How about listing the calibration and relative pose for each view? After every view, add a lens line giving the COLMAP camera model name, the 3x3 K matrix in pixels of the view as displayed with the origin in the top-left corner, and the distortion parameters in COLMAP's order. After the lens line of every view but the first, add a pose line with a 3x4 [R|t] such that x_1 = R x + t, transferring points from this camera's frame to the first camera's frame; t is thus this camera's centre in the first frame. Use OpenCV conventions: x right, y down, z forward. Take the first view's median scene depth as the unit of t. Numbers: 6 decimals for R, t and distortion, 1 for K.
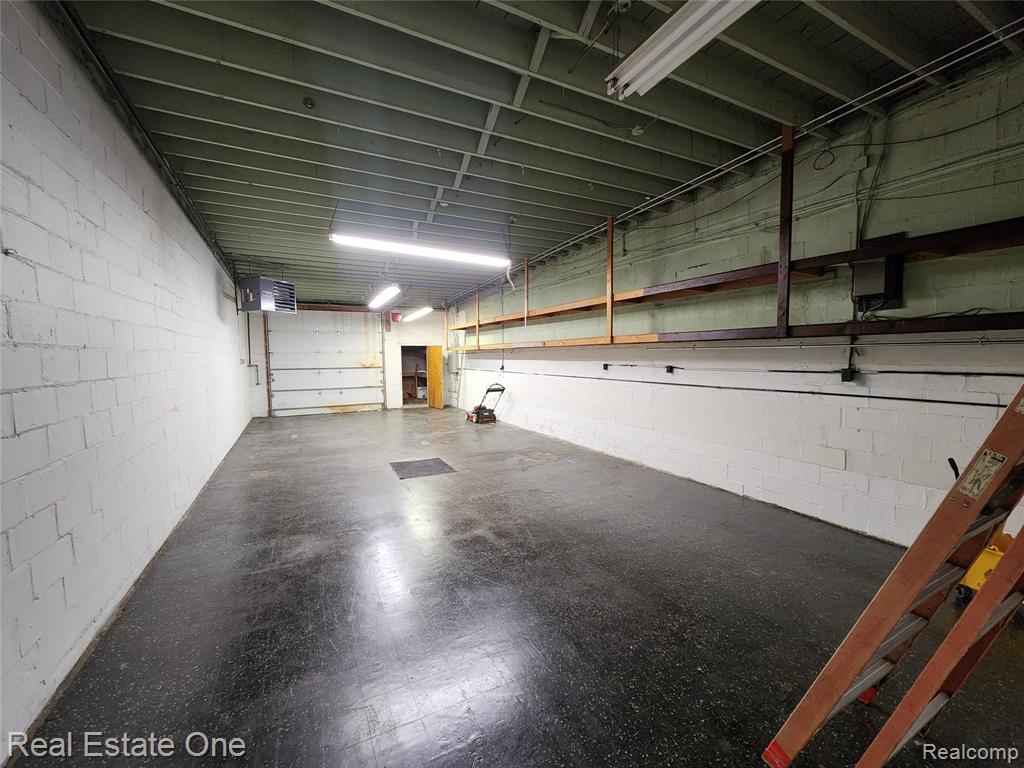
lens RADIAL K [[419.6, 0, 506.0], [0, 419.6, 385.1], [0, 0, 1]] dist [0.008720, -0.000292]
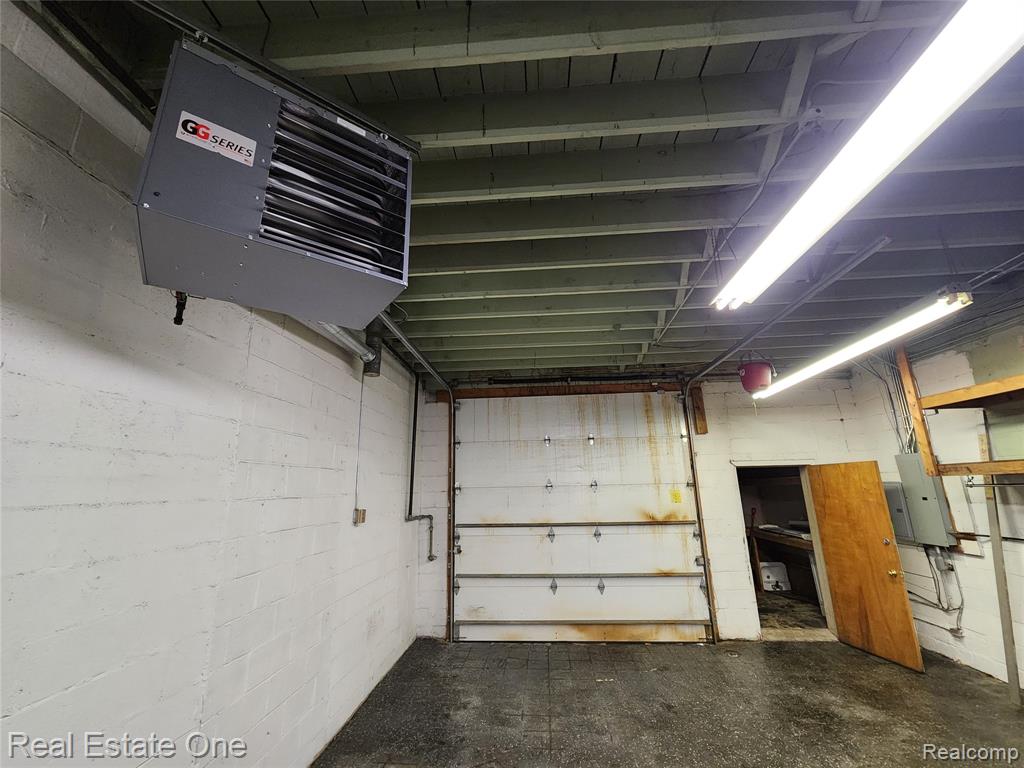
lens RADIAL K [[419.6, 0, 506.8], [0, 419.6, 385.8], [0, 0, 1]] dist [0.008720, -0.000292]
pose [[0.853440, -0.130937, -0.504475, -0.238244], [-0.023870, 0.957093, -0.288796, -0.048716], [0.520644, 0.258512, 0.813696, 0.566788]]
